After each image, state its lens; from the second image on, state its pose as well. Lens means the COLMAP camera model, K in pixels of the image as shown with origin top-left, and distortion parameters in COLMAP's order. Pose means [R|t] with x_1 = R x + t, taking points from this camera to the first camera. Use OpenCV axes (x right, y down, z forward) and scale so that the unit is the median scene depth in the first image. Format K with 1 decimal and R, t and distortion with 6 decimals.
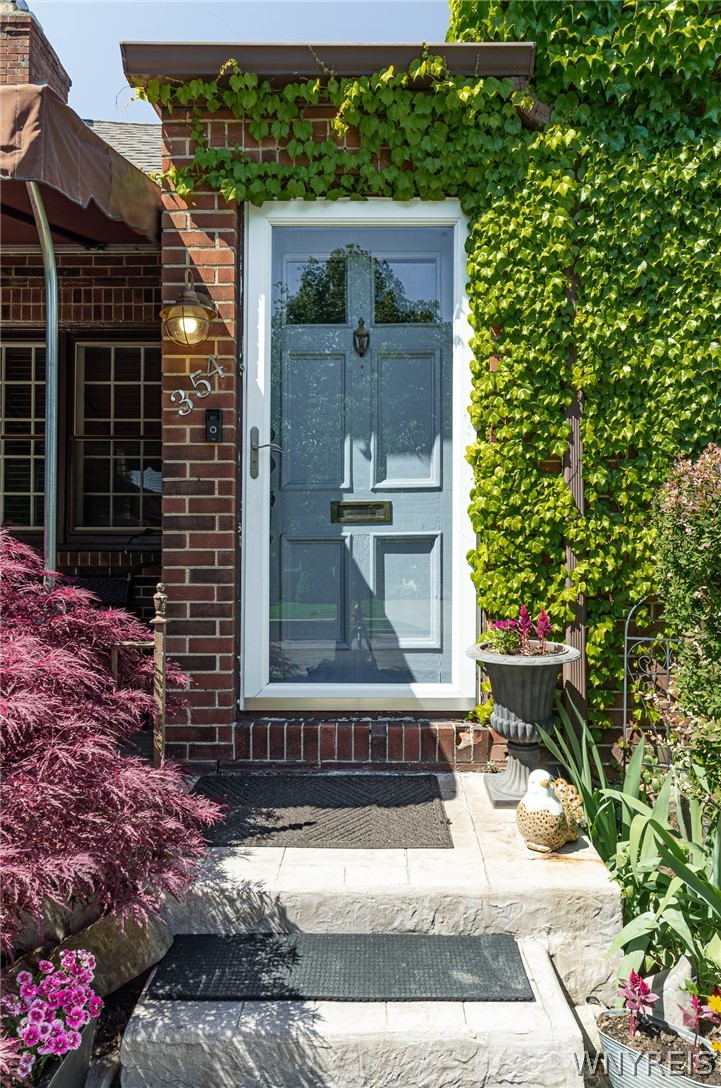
lens RADIAL K [[726.1, 0, 360.2], [0, 726.1, 558.4], [0, 0, 1]] dist [0.001991, -0.004008]
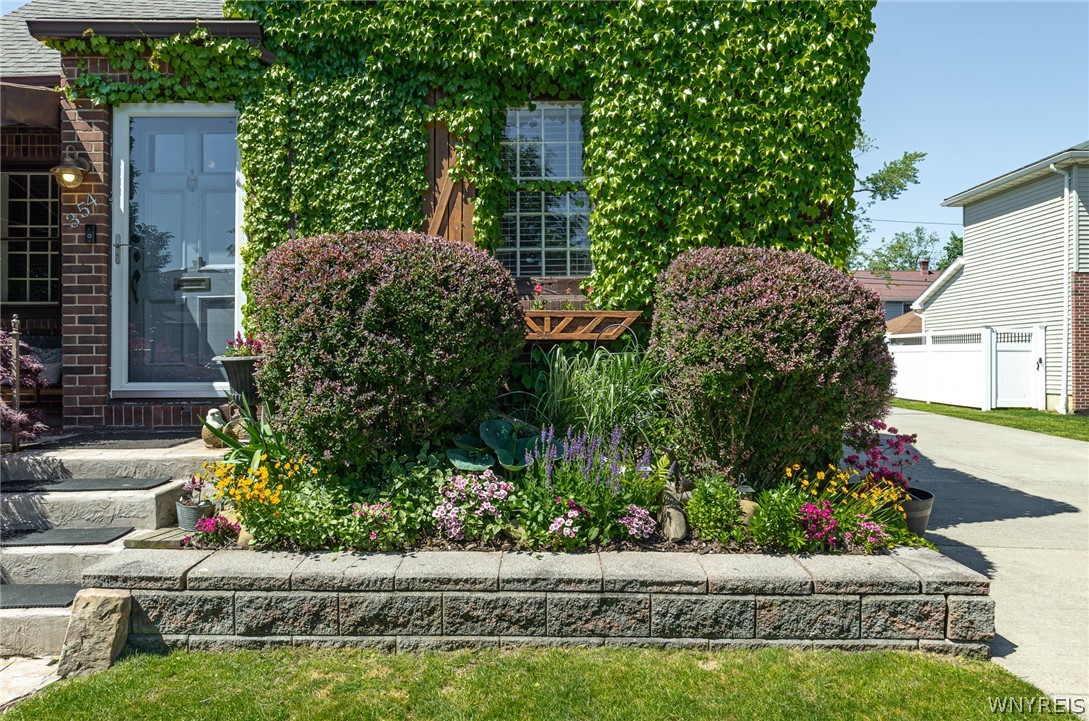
lens RADIAL K [[729.8, 0, 544.5], [0, 729.8, 360.5], [0, 0, 1]] dist [-0.004437, -0.001663]
pose [[0.999737, -0.005311, 0.022302, 0.867248], [0.005182, 0.999969, 0.005858, 0.119700], [-0.022333, -0.005741, 0.999734, -0.791297]]
